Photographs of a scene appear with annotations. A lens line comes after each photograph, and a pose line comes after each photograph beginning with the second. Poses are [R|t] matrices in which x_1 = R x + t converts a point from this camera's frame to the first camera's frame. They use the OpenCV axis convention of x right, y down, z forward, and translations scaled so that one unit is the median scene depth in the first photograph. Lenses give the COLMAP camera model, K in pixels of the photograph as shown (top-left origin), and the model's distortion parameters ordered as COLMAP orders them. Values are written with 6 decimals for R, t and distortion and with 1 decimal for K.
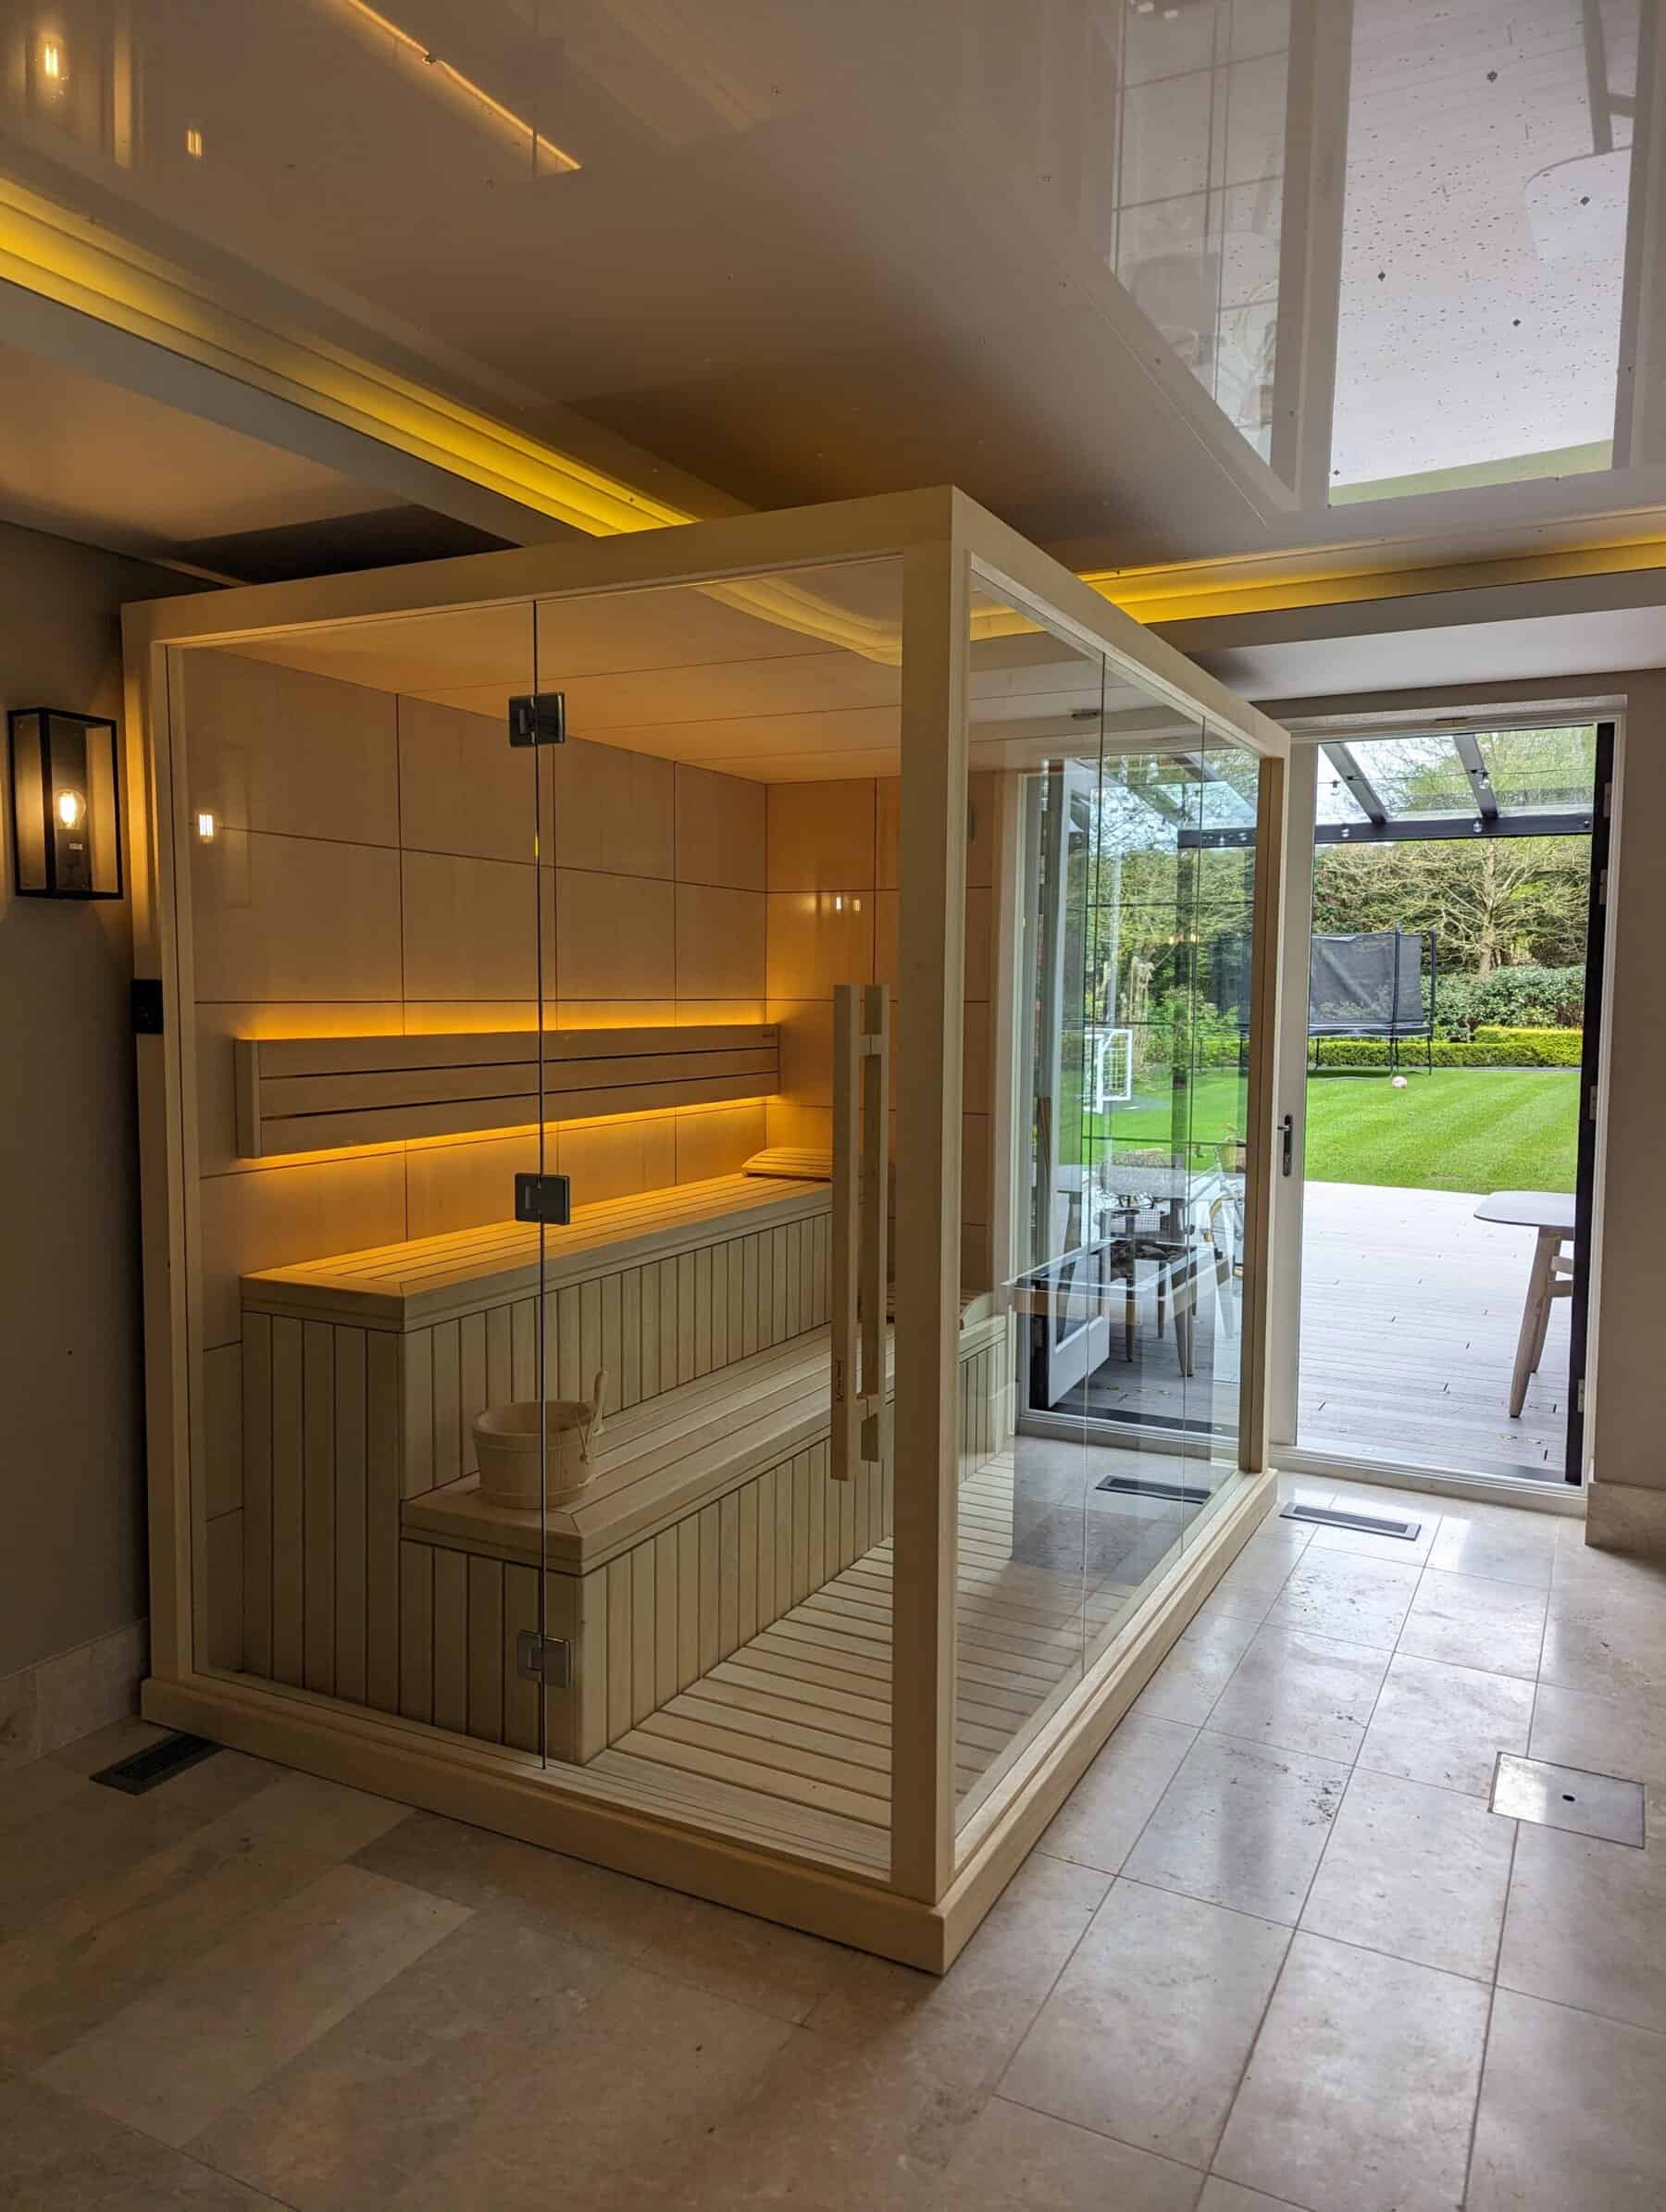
lens RADIAL K [[1557.0, 0, 833.0], [0, 1557.0, 1106.0], [0, 0, 1]] dist [0.017539, 0.000807]
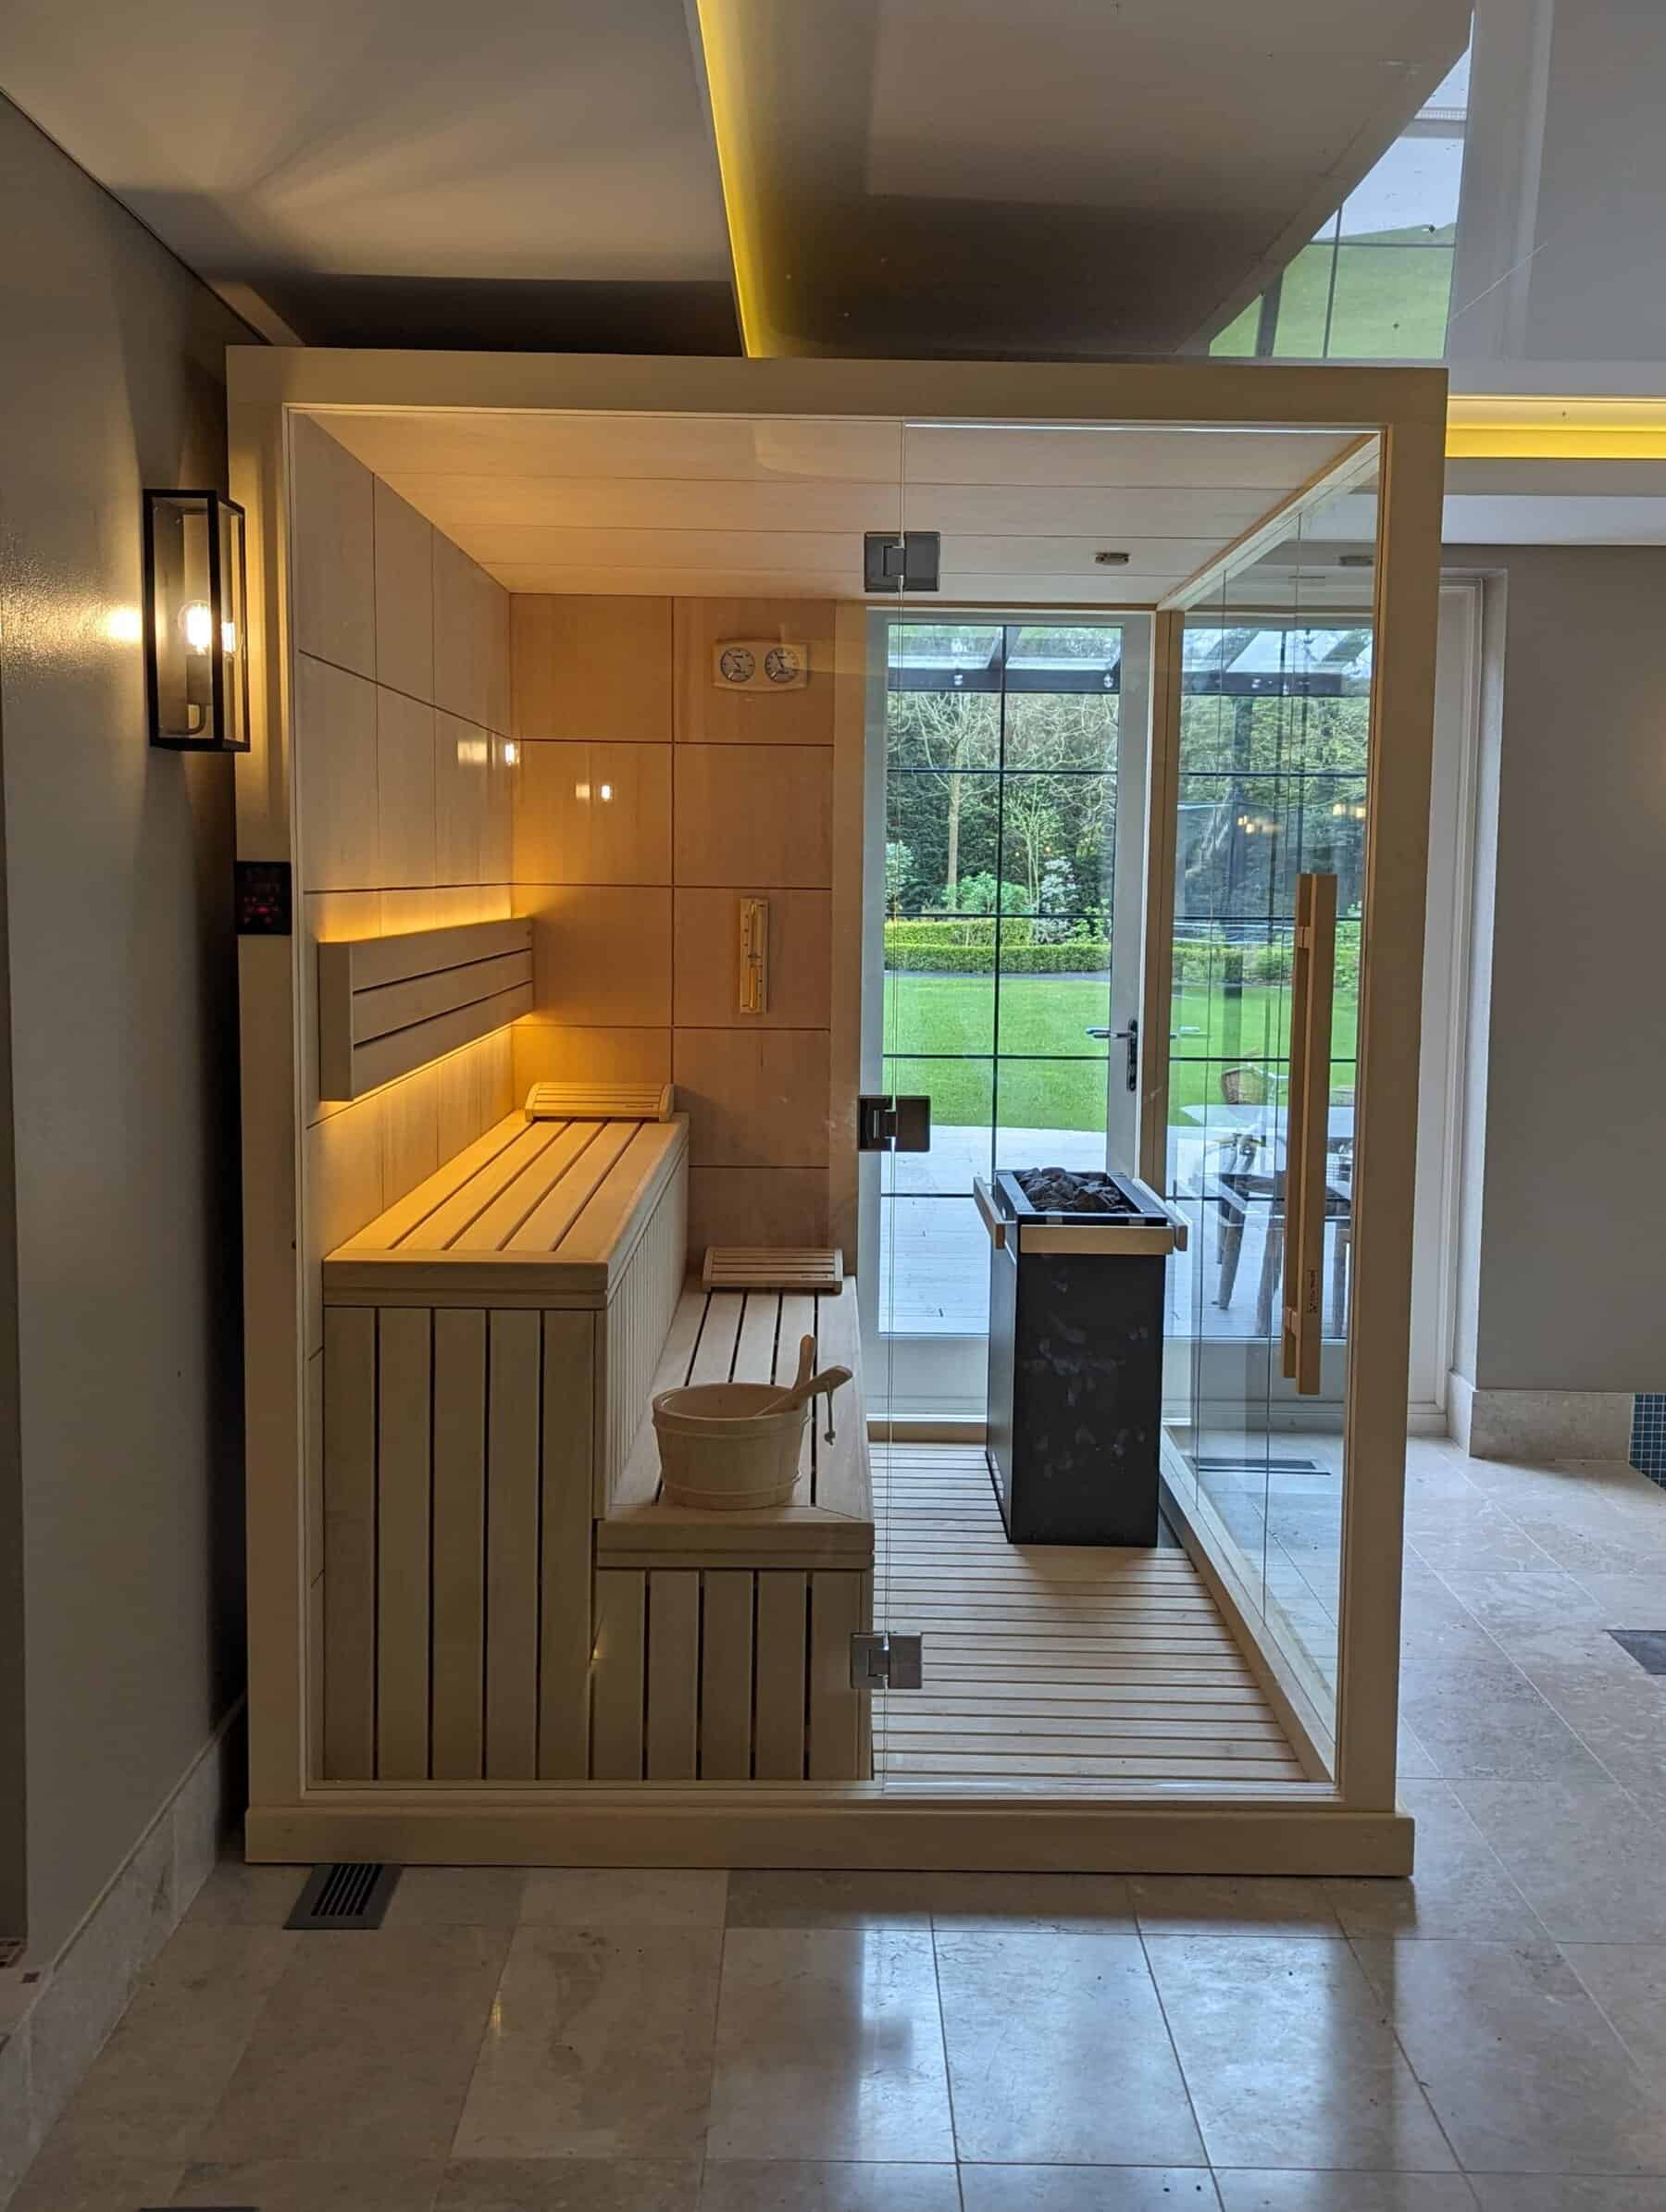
lens RADIAL K [[2289.7, 0, 833.0], [0, 2289.7, 1106.0], [0, 0, 1]] dist [0.012765, 0.002985]
pose [[0.887082, -0.043675, 0.459540, -0.687361], [0.029946, 0.998862, 0.037126, 0.002334], [-0.460639, -0.019172, 0.887381, -0.085464]]
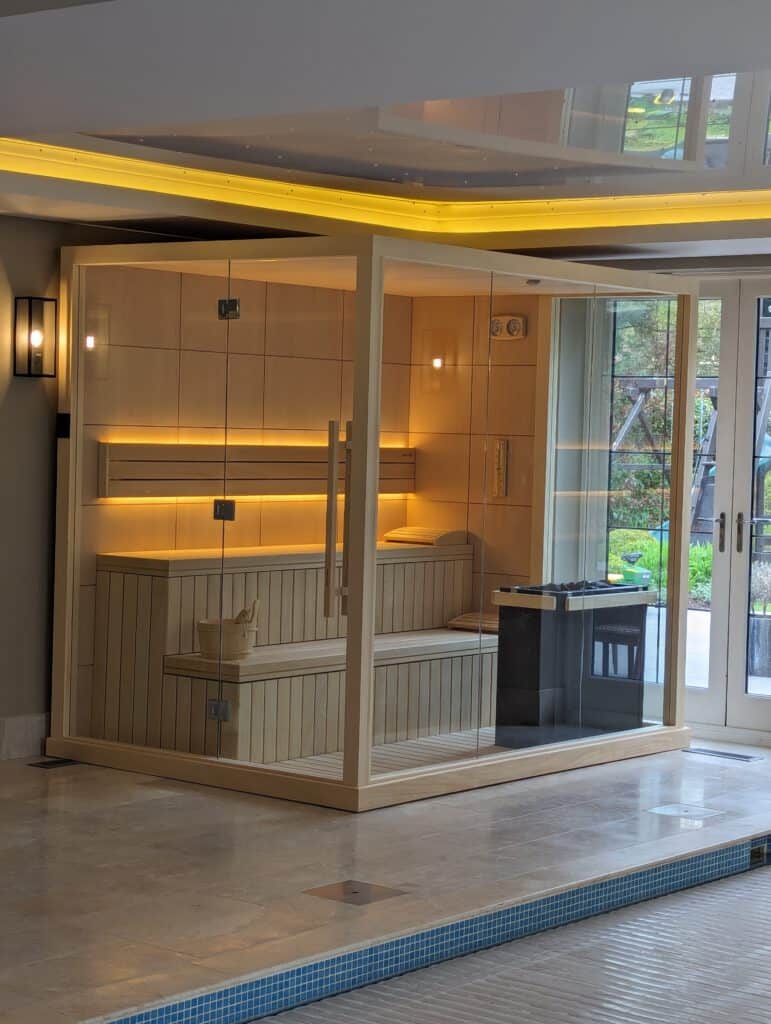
lens RADIAL K [[2109.2, 0, 385.5], [0, 2109.2, 512.0], [0, 0, 1]] dist [0.027554, 0.006692]
pose [[0.979512, 0.028922, -0.199296, 0.595189], [-0.036478, 0.998744, -0.034346, 0.141391], [0.198052, 0.040913, 0.979337, -1.795070]]
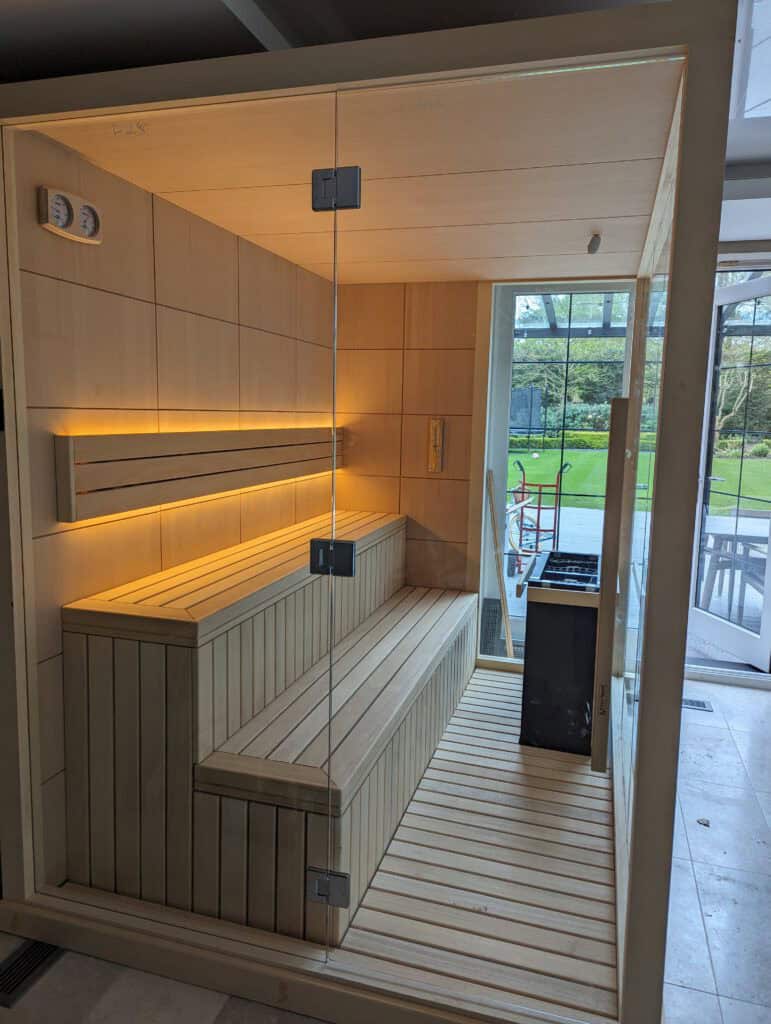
lens RADIAL K [[720.3, 0, 385.7], [0, 720.3, 503.1], [0, 0, 1]] dist [0.008961, 0.001376]
pose [[0.983270, -0.010030, 0.181880, -0.219983], [0.000538, 0.998638, 0.052165, -0.016821], [-0.182155, -0.051194, 0.981936, 0.335497]]
